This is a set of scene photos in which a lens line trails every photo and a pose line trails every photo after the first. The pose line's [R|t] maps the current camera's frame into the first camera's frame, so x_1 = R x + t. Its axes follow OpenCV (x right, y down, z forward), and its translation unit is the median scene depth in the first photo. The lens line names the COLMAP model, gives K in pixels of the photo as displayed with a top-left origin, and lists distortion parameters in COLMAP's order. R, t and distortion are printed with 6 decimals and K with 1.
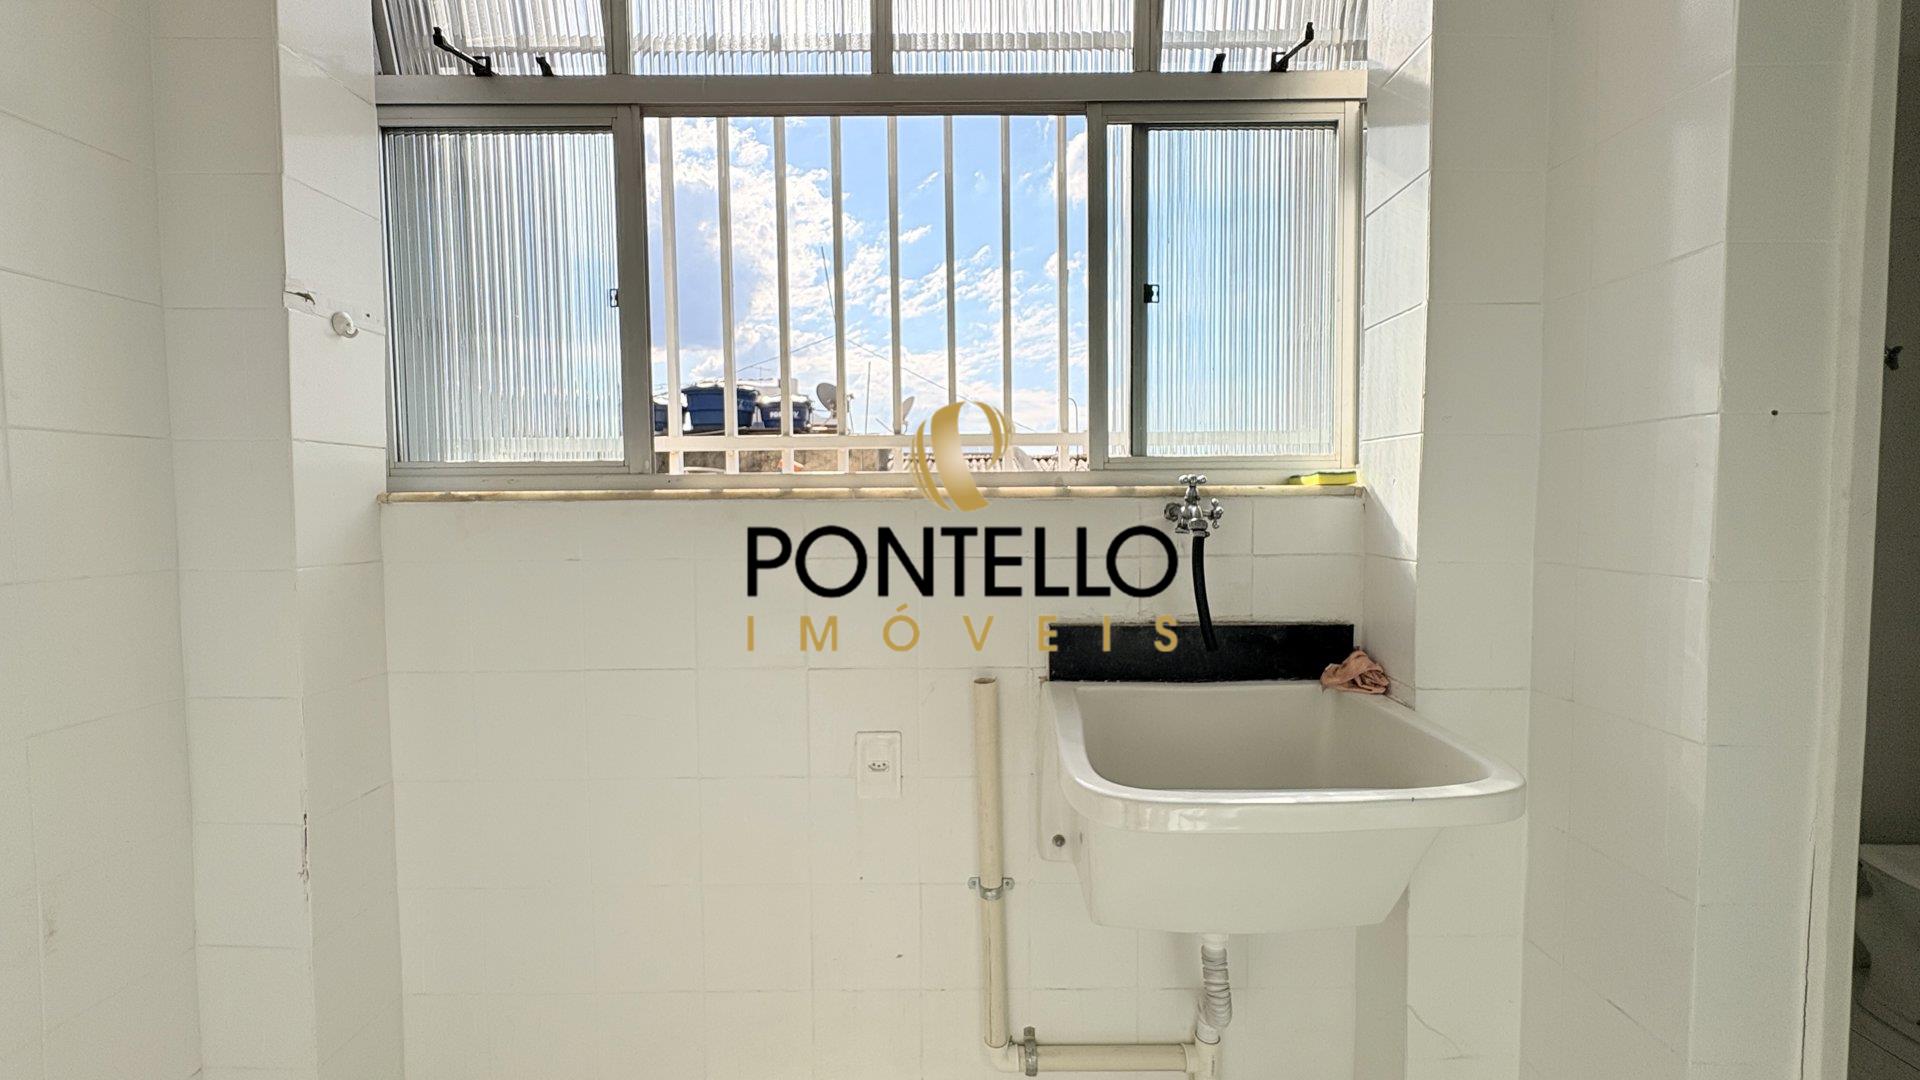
lens RADIAL K [[768.7, 0, 960.2], [0, 768.7, 542.0], [0, 0, 1]] dist [-0.000458, 0.000221]
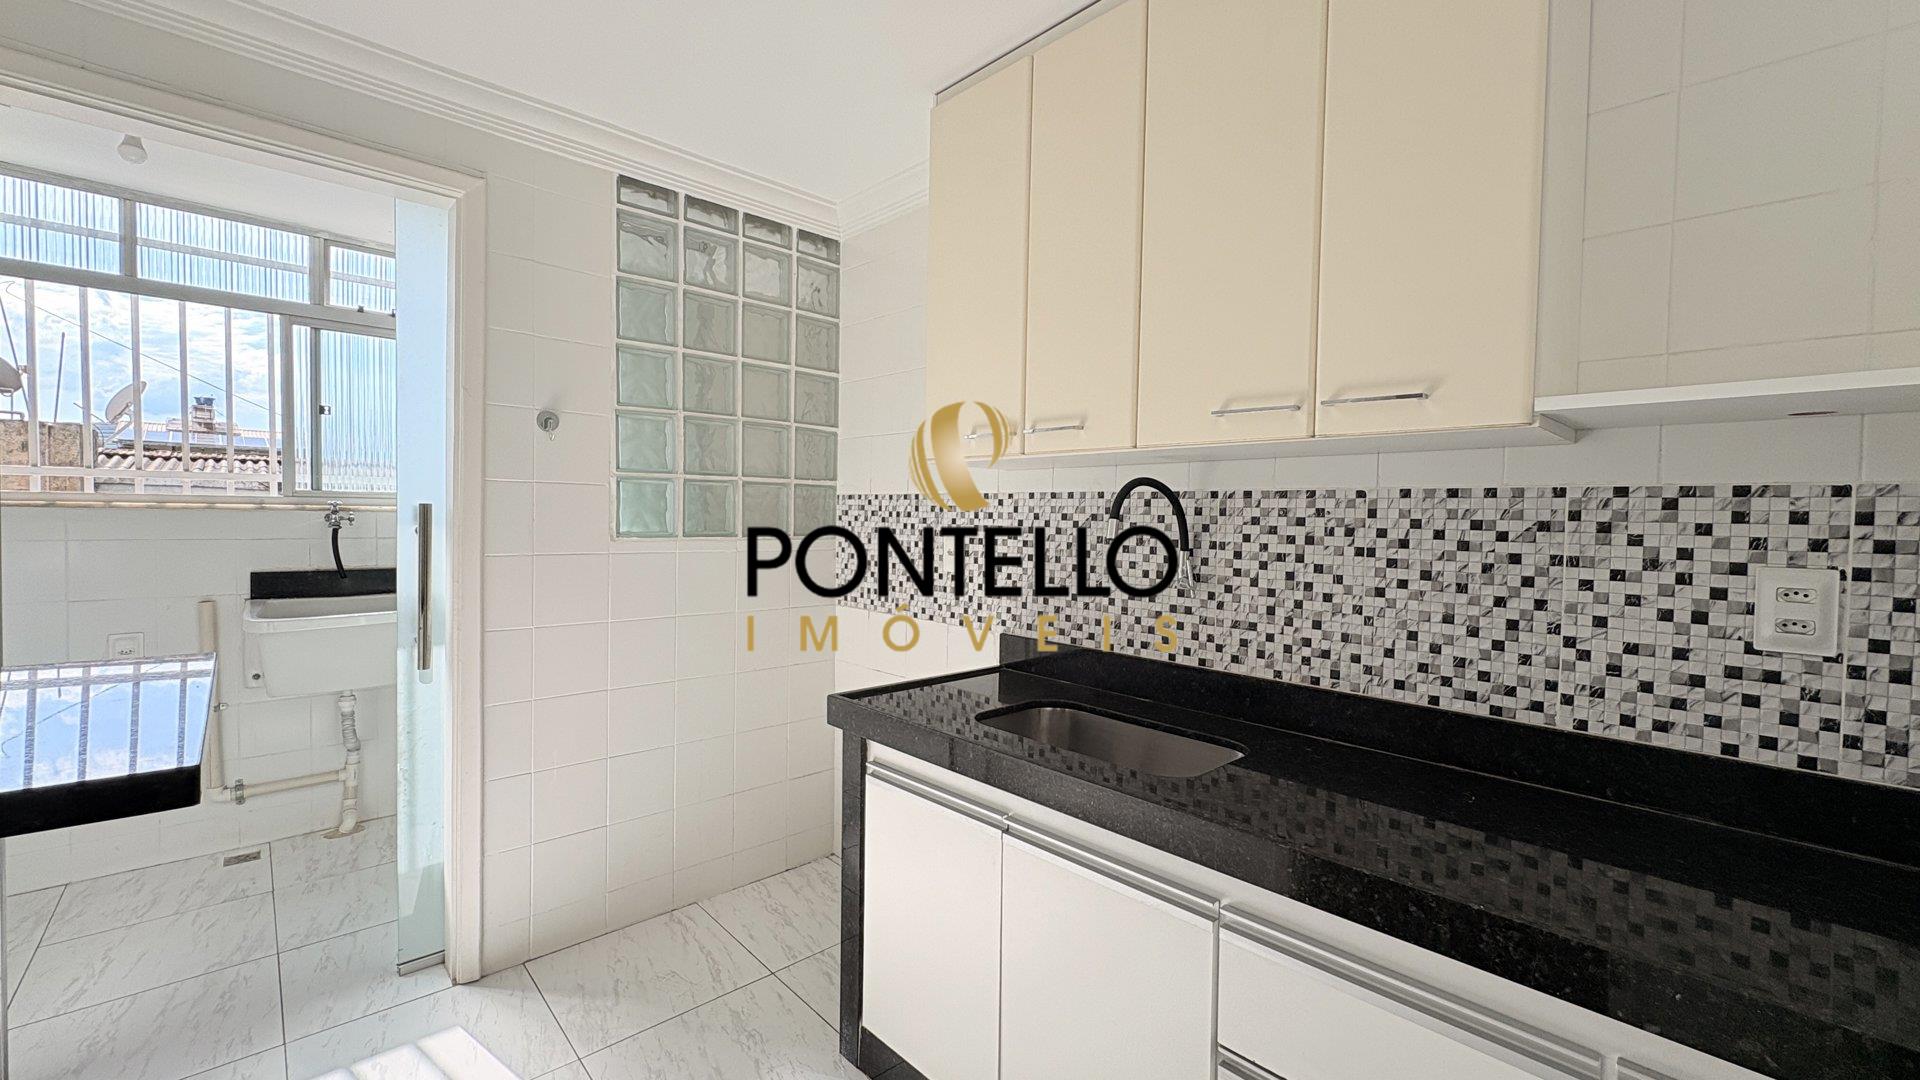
lens RADIAL K [[768.7, 0, 958.1], [0, 768.7, 530.7], [0, 0, 1]] dist [-0.000458, 0.000221]
pose [[0.736207, -0.000344, 0.676756, 0.112183], [0.016898, 0.999697, -0.017875, 0.061801], [-0.676545, 0.024595, 0.735990, -1.667641]]
